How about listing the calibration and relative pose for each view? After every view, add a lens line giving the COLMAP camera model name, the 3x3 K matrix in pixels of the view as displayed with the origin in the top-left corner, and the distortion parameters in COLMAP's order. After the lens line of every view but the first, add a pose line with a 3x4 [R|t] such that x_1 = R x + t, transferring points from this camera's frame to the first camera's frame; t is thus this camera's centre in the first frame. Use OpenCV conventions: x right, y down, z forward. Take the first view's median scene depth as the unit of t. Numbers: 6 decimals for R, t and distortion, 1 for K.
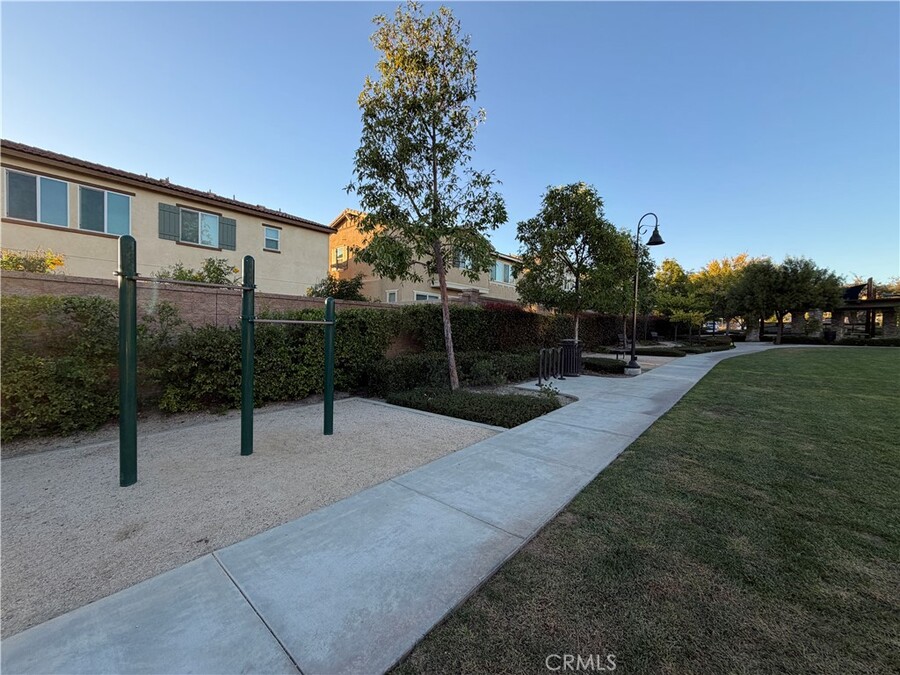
lens RADIAL K [[358.7, 0, 450.6], [0, 358.7, 334.7], [0, 0, 1]] dist [0.001085, 0.000071]
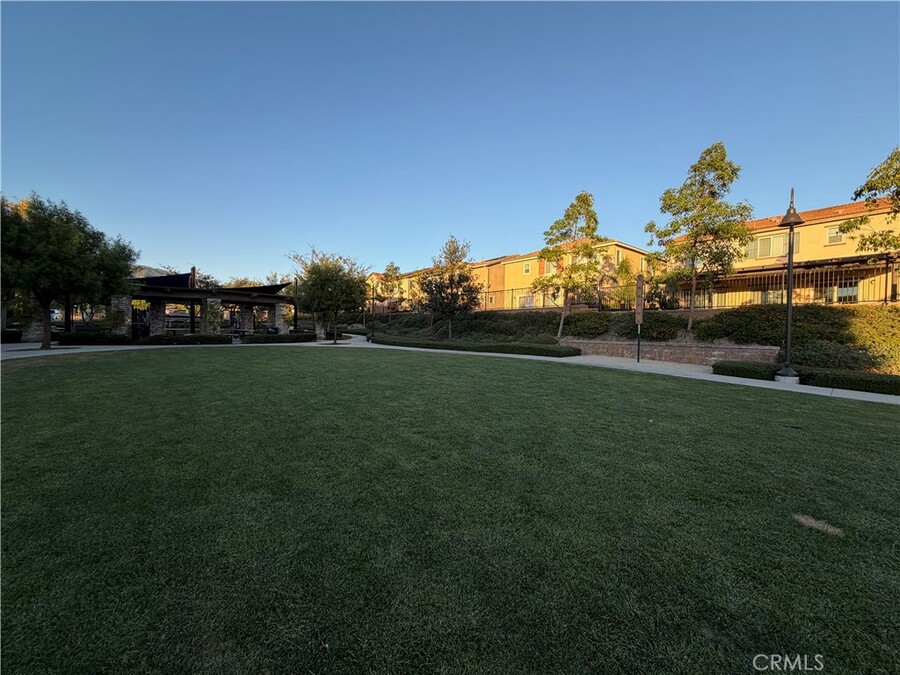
lens RADIAL K [[358.7, 0, 448.8], [0, 358.7, 337.3], [0, 0, 1]] dist [0.001085, 0.000071]
pose [[0.179414, -0.028704, 0.983355, 0.420948], [-0.004212, 0.999543, 0.029945, -0.011824], [-0.983765, -0.009514, 0.179211, 0.218598]]
